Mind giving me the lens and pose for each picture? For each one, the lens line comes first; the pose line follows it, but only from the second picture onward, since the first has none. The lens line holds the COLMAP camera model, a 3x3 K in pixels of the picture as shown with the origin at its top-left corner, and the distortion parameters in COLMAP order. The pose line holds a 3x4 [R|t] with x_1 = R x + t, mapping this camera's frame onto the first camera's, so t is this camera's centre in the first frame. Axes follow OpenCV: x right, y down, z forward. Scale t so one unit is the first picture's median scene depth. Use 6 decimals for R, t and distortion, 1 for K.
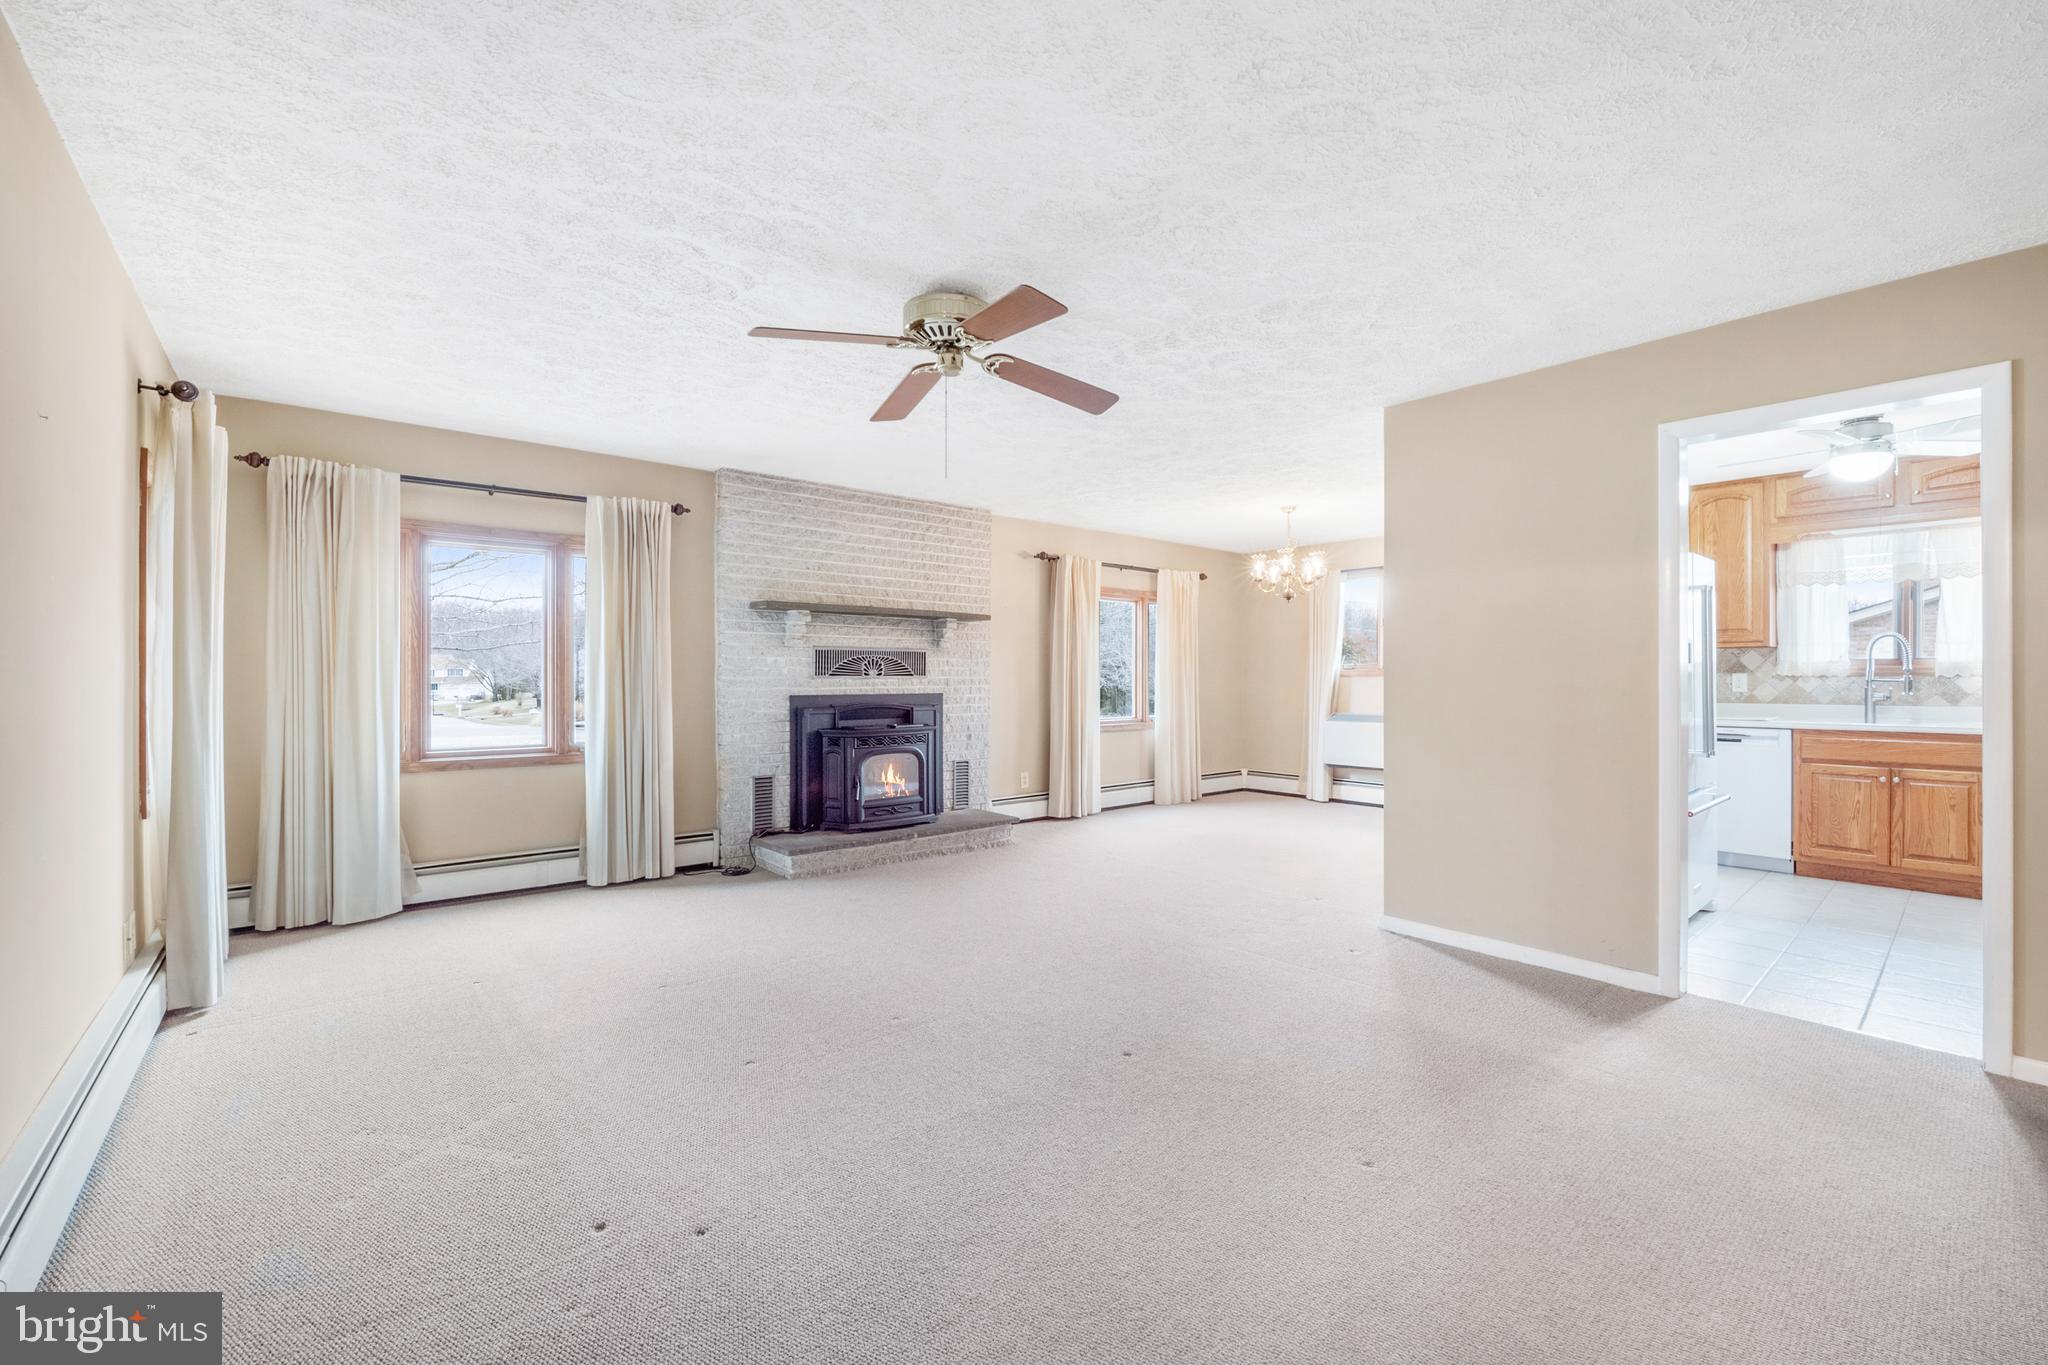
lens RADIAL K [[846.2, 0, 1040.4], [0, 846.2, 677.4], [0, 0, 1]] dist [-0.026354, -0.000631]
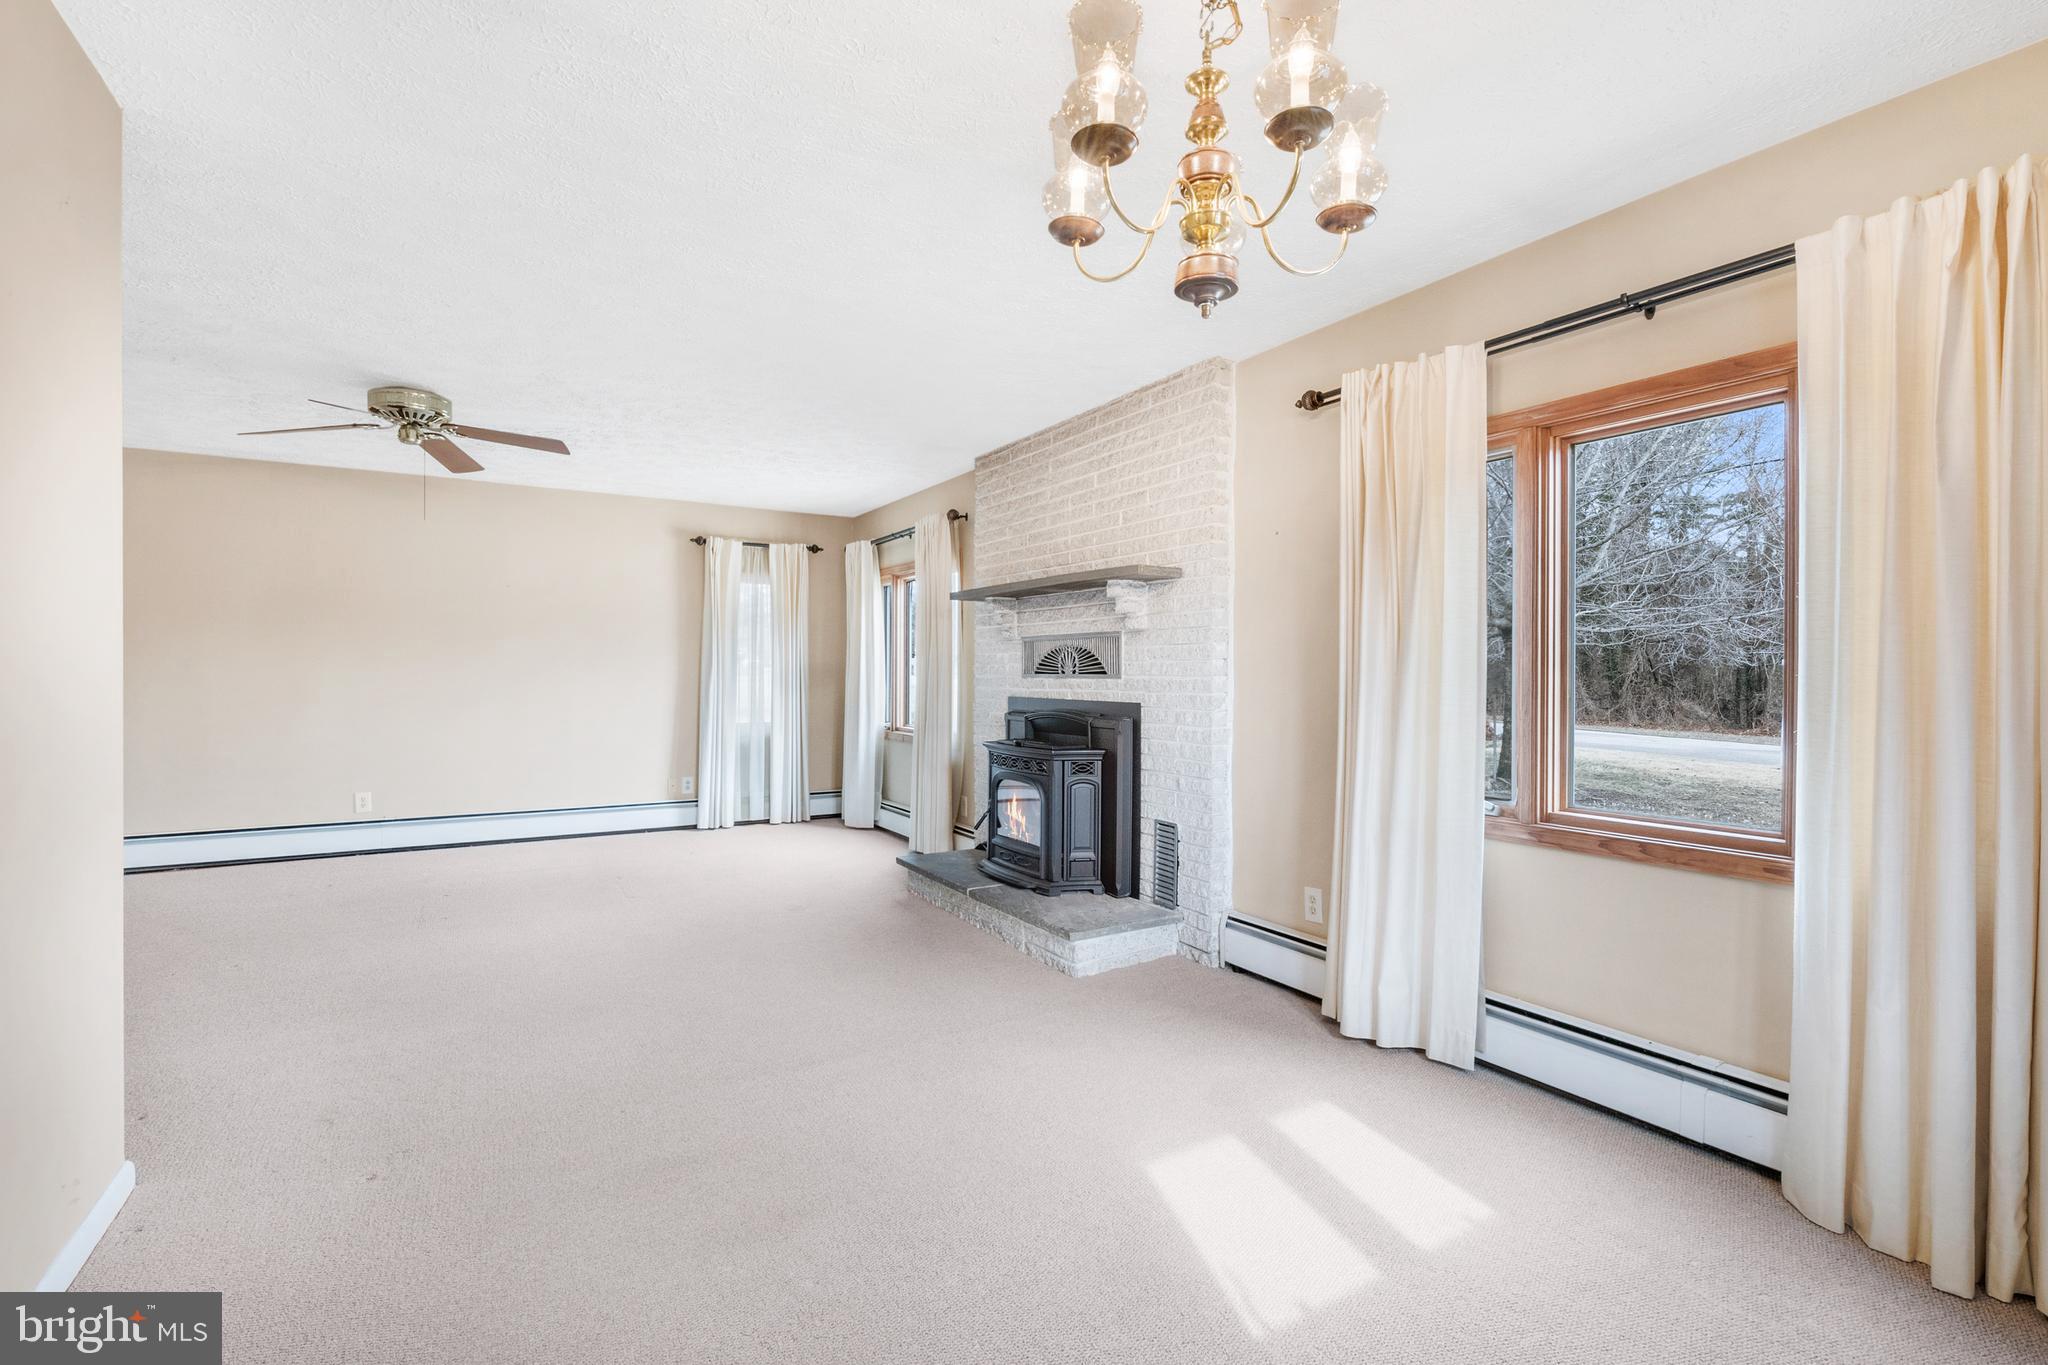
lens RADIAL K [[908.4, 0, 1042.1], [0, 908.4, 680.5], [0, 0, 1]] dist [-0.011304, -0.001859]
pose [[-0.158372, 0.007841, -0.987348, 0.624140], [-0.006724, 0.999937, 0.009019, -0.003538], [0.987357, 0.008067, -0.158309, 1.199546]]
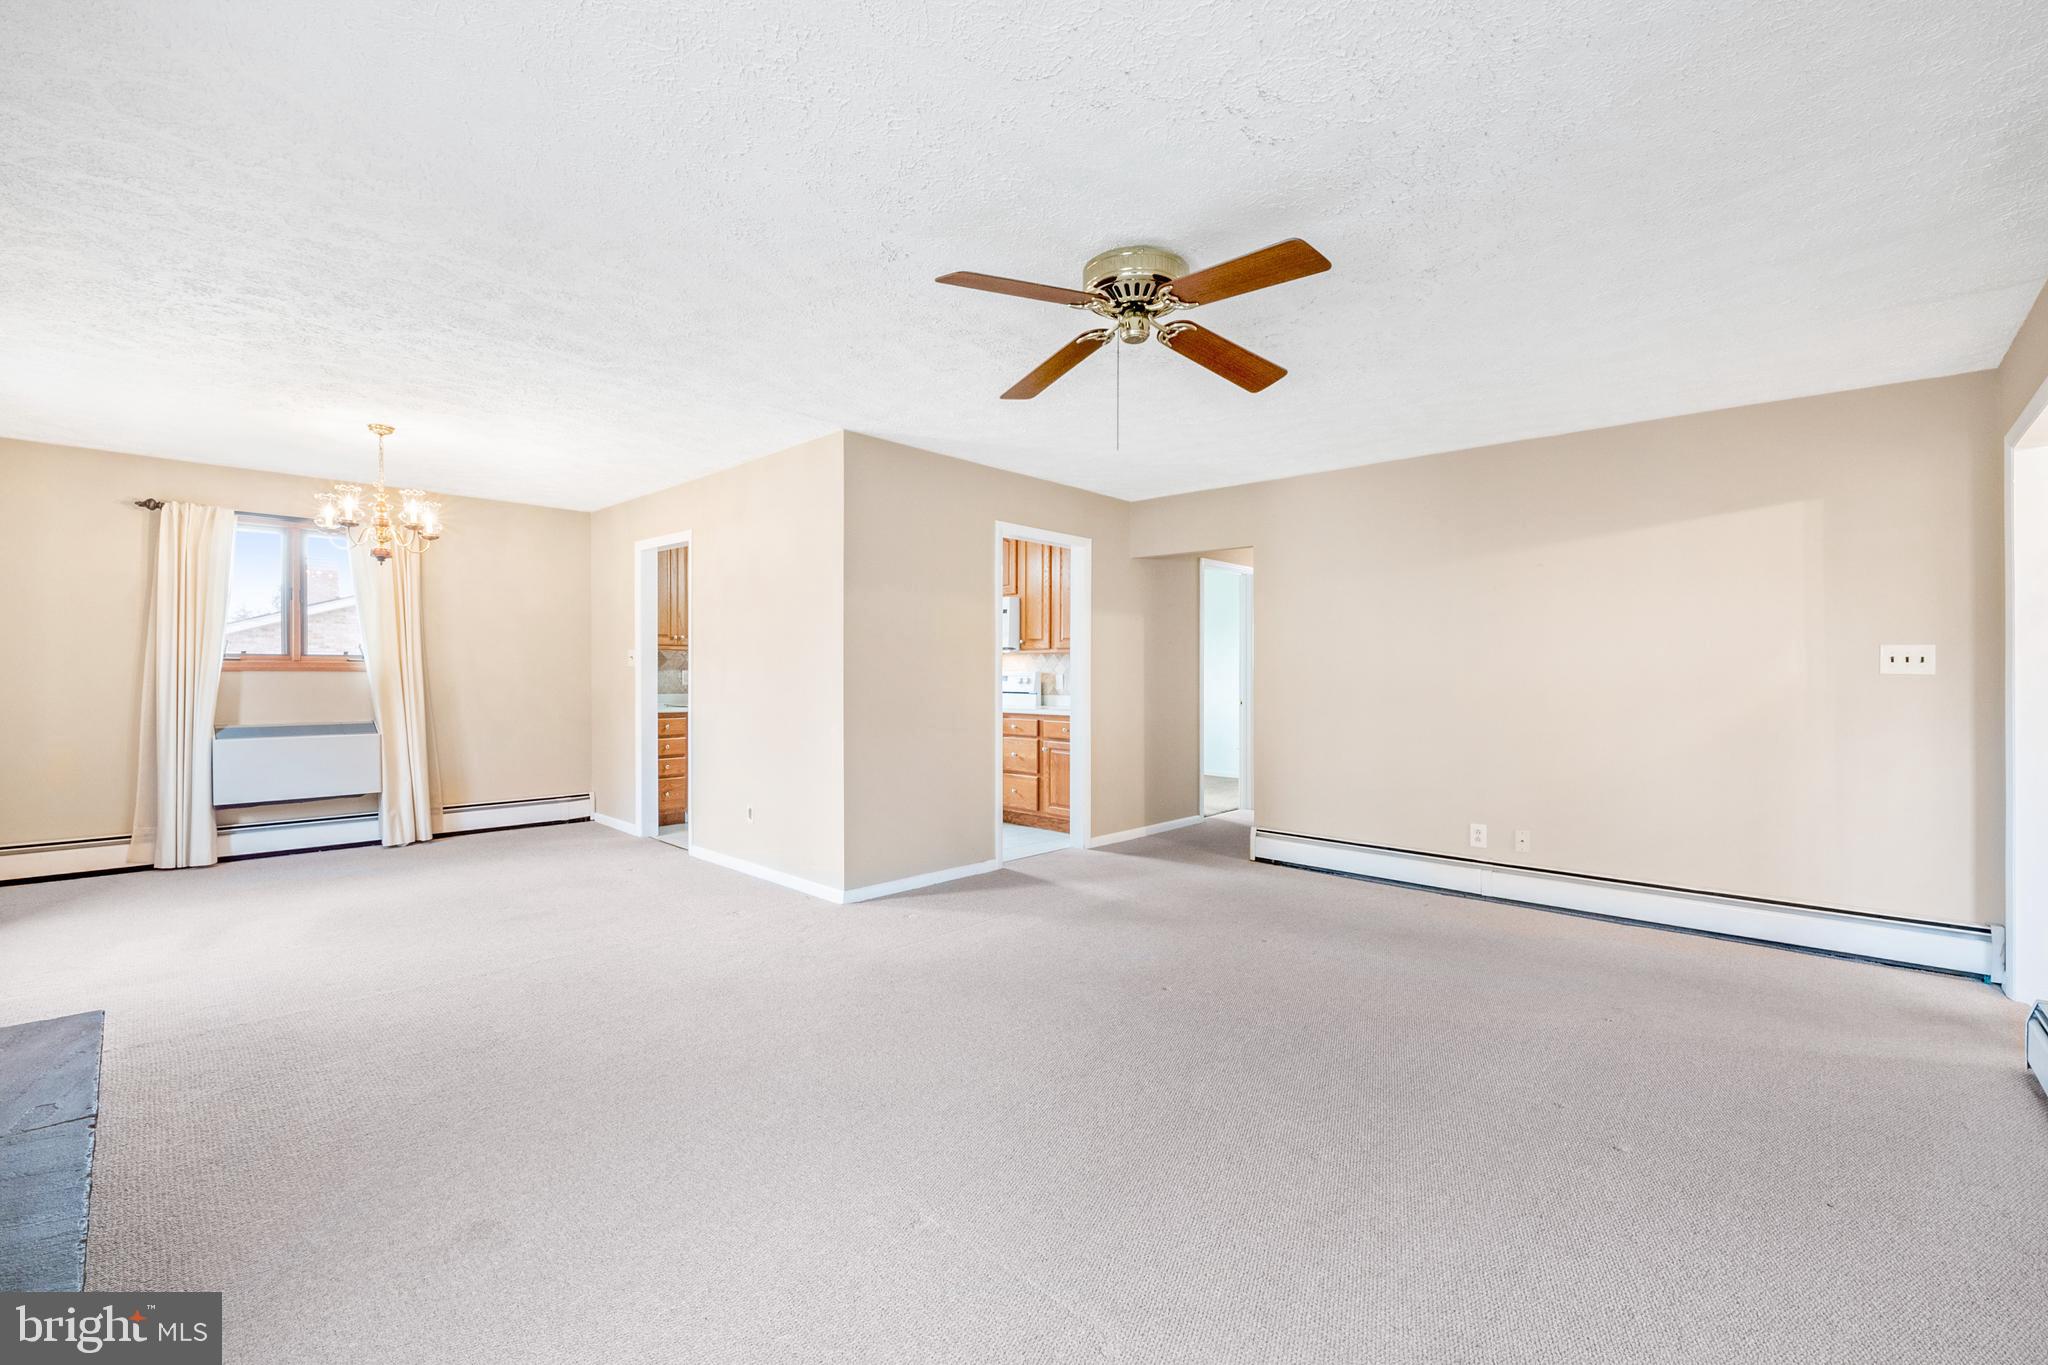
lens RADIAL K [[846.2, 0, 1029.6], [0, 846.2, 672.5], [0, 0, 1]] dist [-0.026354, -0.000631]
pose [[-0.102857, -0.000191, 0.994696, -0.552826], [-0.001801, 0.999998, 0.000006, -0.003898], [-0.994694, -0.001791, -0.102857, 0.657288]]
